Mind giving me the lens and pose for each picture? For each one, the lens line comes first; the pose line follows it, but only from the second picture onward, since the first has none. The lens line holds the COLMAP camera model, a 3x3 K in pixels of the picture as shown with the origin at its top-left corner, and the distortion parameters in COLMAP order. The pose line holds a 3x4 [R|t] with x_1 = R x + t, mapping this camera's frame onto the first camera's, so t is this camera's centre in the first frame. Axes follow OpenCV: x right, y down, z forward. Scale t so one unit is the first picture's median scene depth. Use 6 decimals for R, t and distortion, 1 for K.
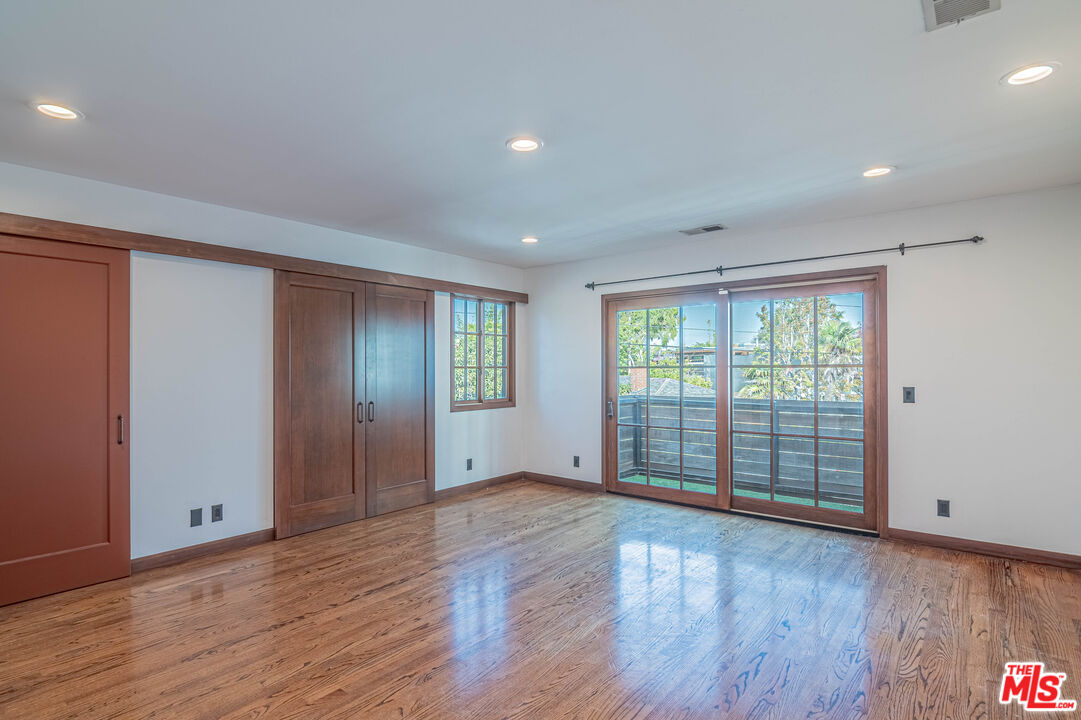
lens RADIAL K [[546.2, 0, 539.2], [0, 546.2, 365.4], [0, 0, 1]] dist [0.000074, -0.008360]
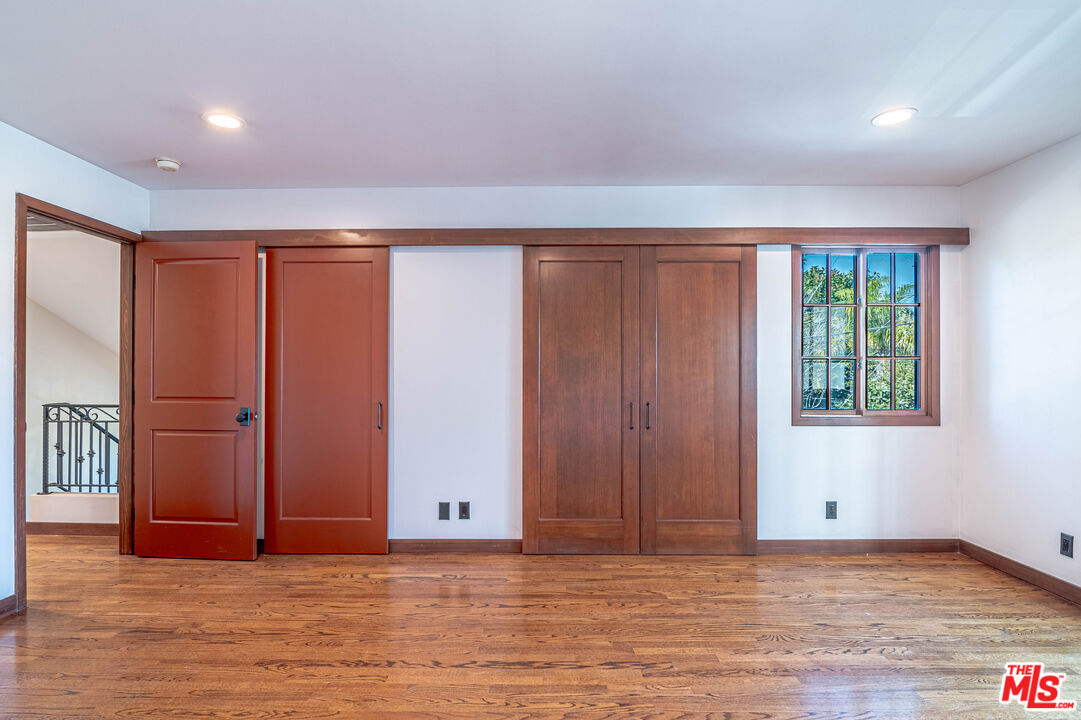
lens RADIAL K [[554.5, 0, 533.6], [0, 554.5, 370.4], [0, 0, 1]] dist [-0.000472, -0.010506]
pose [[0.625527, -0.001283, -0.780201, 0.223228], [0.002176, 0.999998, 0.000100, 0.024560], [0.780199, -0.001760, 0.625528, 0.455007]]
